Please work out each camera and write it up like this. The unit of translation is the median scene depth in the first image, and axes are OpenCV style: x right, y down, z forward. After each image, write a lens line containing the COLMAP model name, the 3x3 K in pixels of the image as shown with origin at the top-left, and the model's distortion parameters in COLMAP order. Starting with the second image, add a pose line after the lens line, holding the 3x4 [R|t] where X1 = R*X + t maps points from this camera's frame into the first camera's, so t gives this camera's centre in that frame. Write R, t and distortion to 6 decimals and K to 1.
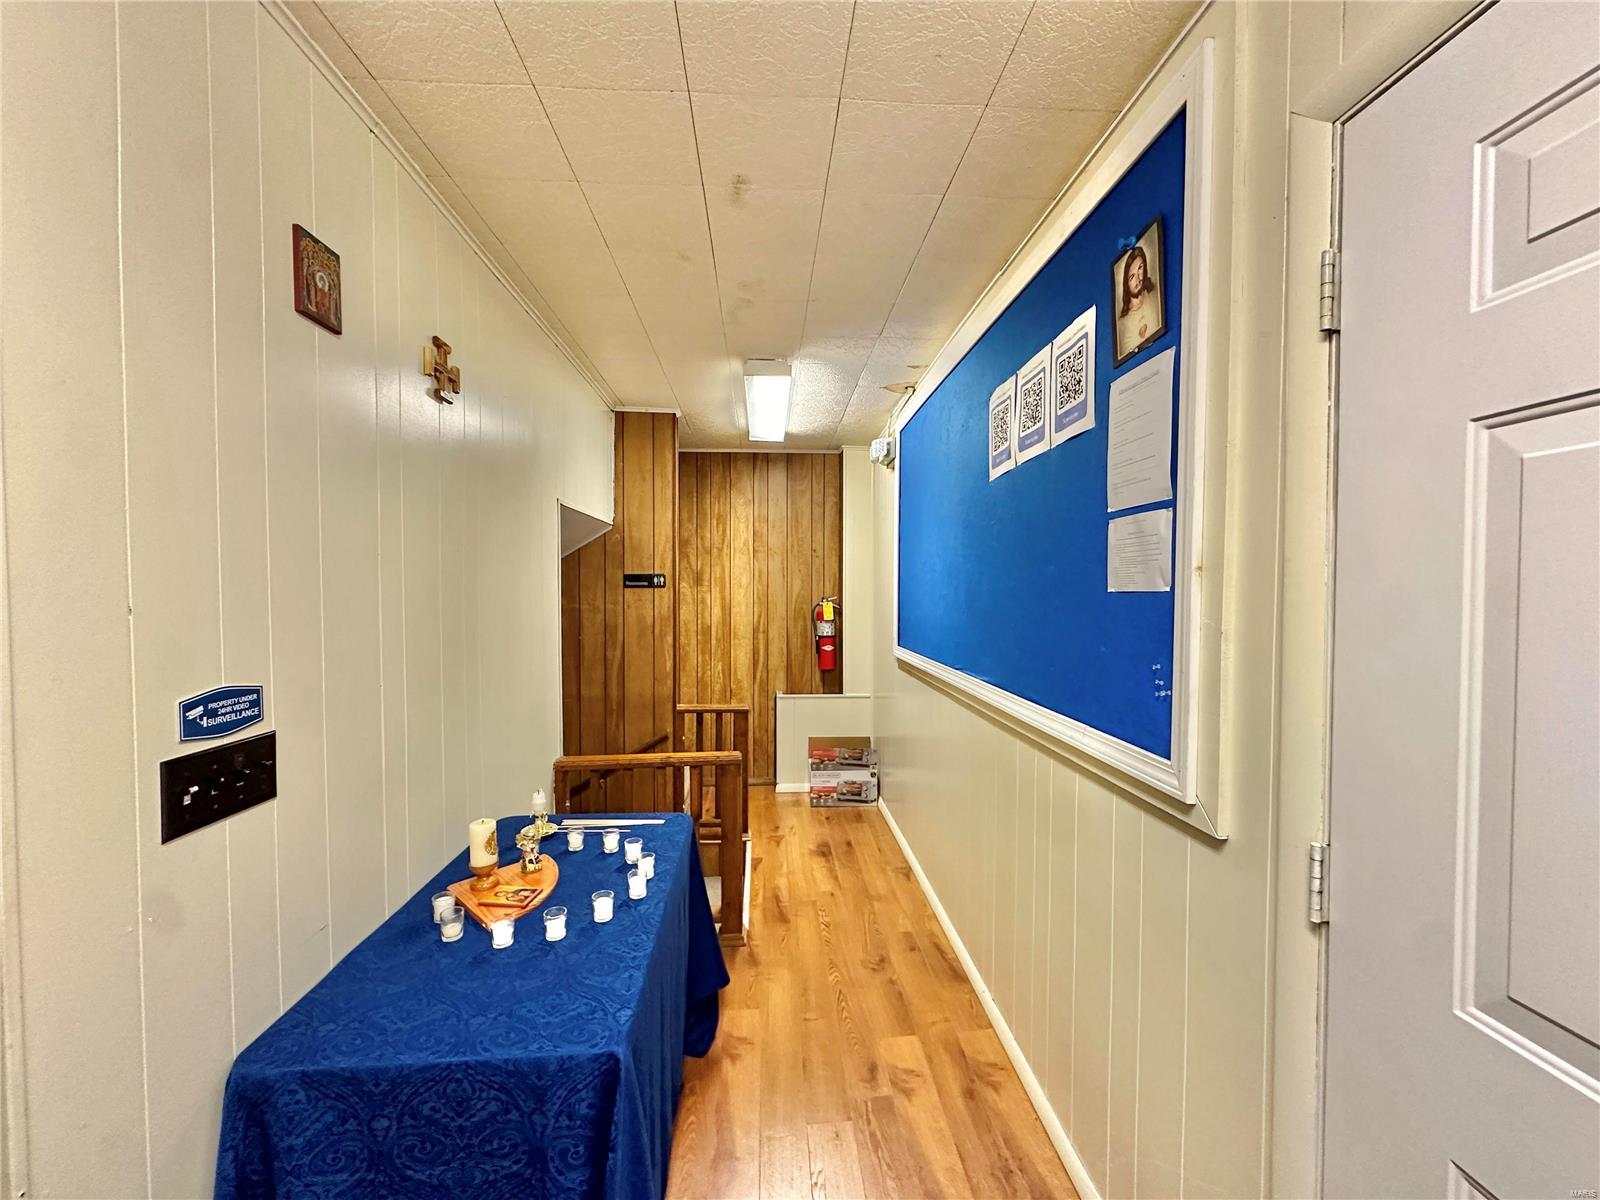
lens RADIAL K [[641.0, 0, 801.5], [0, 641.0, 600.5], [0, 0, 1]] dist [-0.002618, 0.000332]
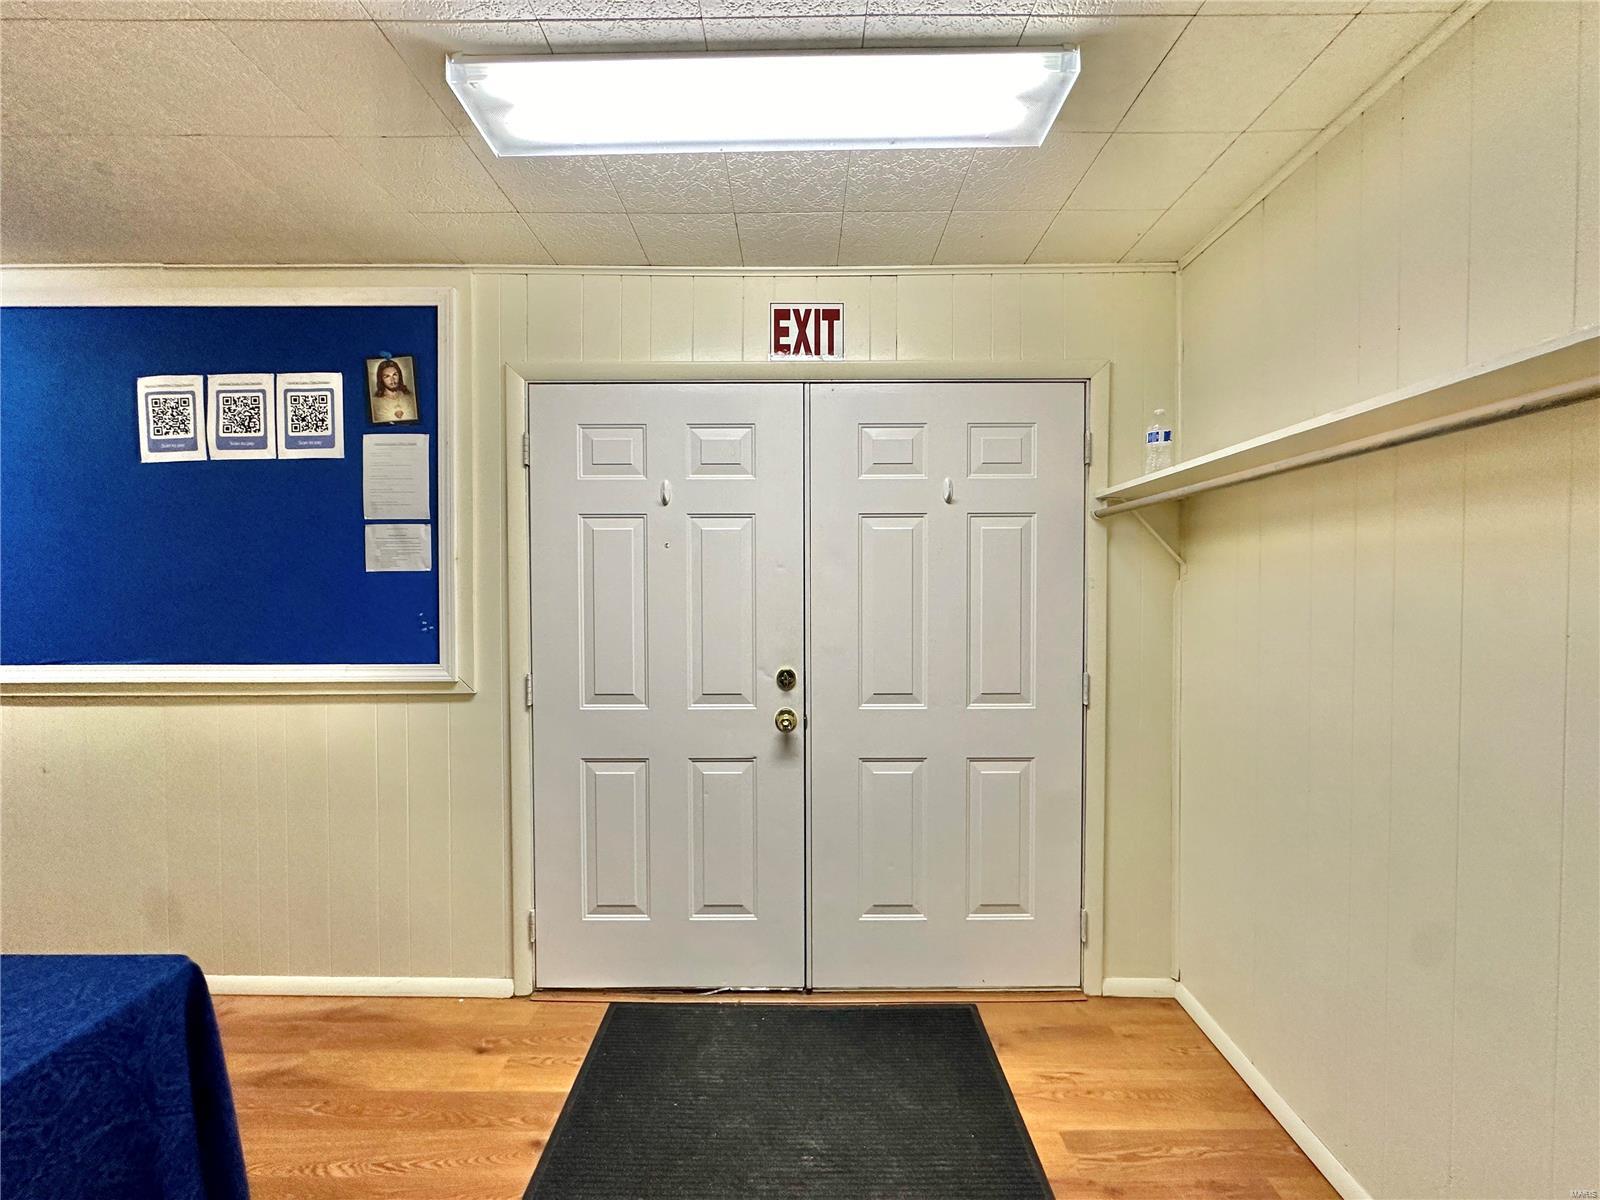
lens RADIAL K [[641.0, 0, 799.2], [0, 641.0, 597.0], [0, 0, 1]] dist [-0.002618, 0.000332]
pose [[0.060709, -0.018920, 0.997976, -1.149739], [0.020186, 0.999639, 0.017724, 0.047587], [-0.997951, 0.019069, 0.061069, -0.137705]]
